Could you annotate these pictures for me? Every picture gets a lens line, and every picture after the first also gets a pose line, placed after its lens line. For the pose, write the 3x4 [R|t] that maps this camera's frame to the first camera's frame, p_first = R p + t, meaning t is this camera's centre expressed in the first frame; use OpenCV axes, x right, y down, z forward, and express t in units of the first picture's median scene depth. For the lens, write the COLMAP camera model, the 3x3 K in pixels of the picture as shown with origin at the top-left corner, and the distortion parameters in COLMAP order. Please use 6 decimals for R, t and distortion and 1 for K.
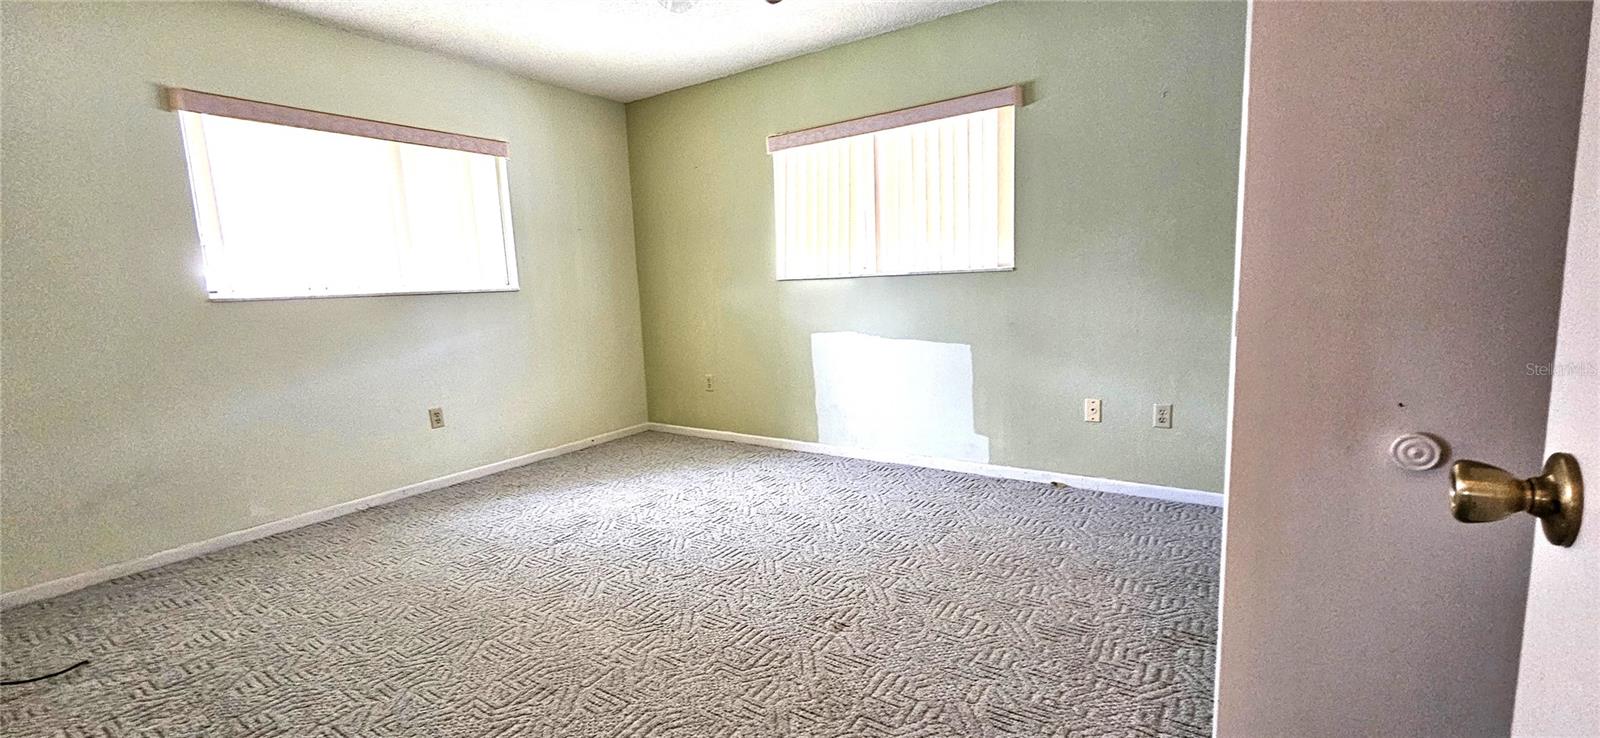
lens RADIAL K [[655.4, 0, 800.0], [0, 655.4, 369.0], [0, 0, 1]] dist [0.000688, 0.000029]
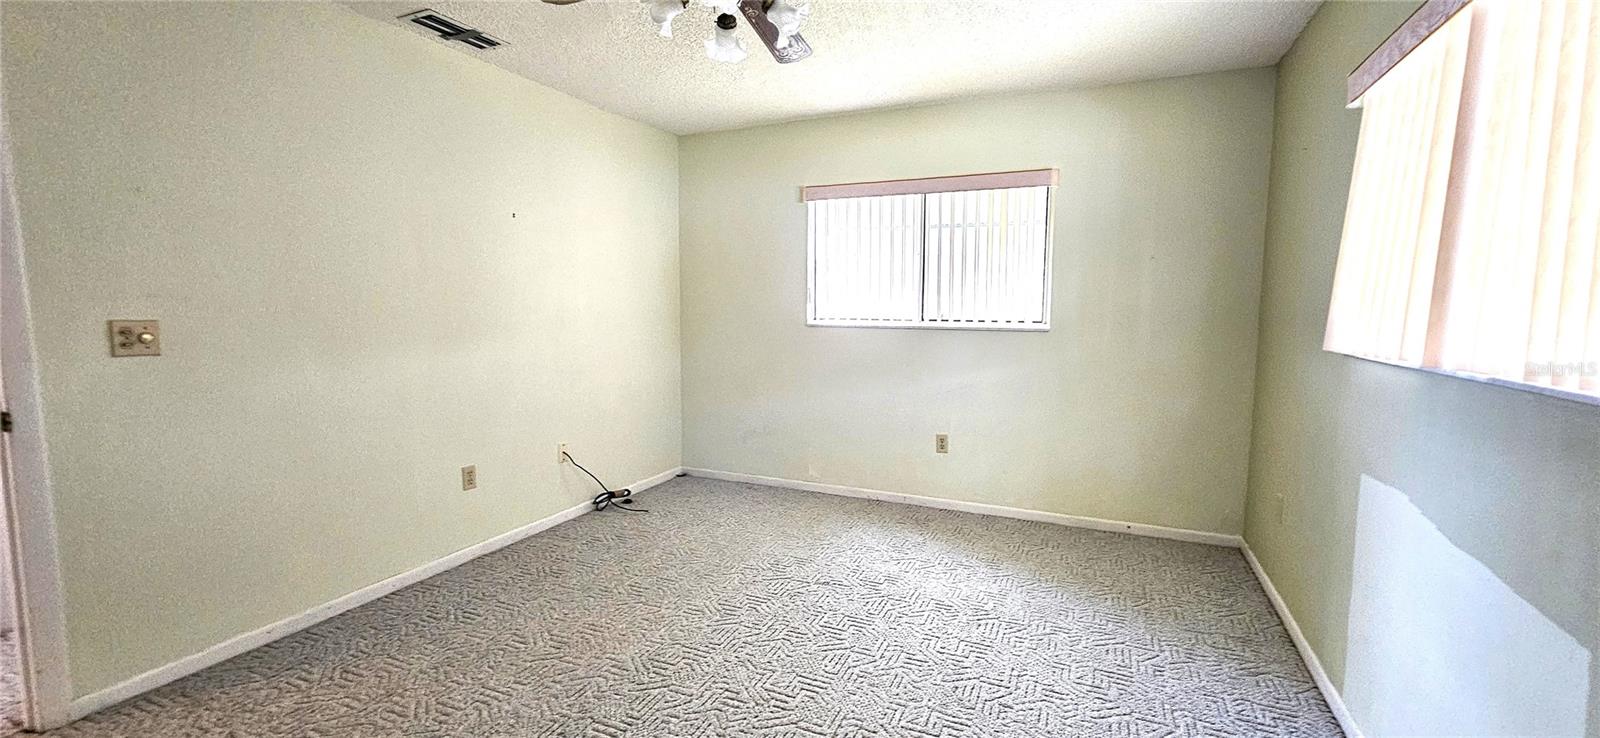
lens RADIAL K [[655.4, 0, 800.0], [0, 655.4, 369.0], [0, 0, 1]] dist [0.000688, 0.000029]
pose [[0.170223, 0.137940, -0.975703, 0.468183], [-0.144825, 0.982904, 0.113691, -0.143250], [0.974705, 0.121954, 0.187290, 0.591003]]
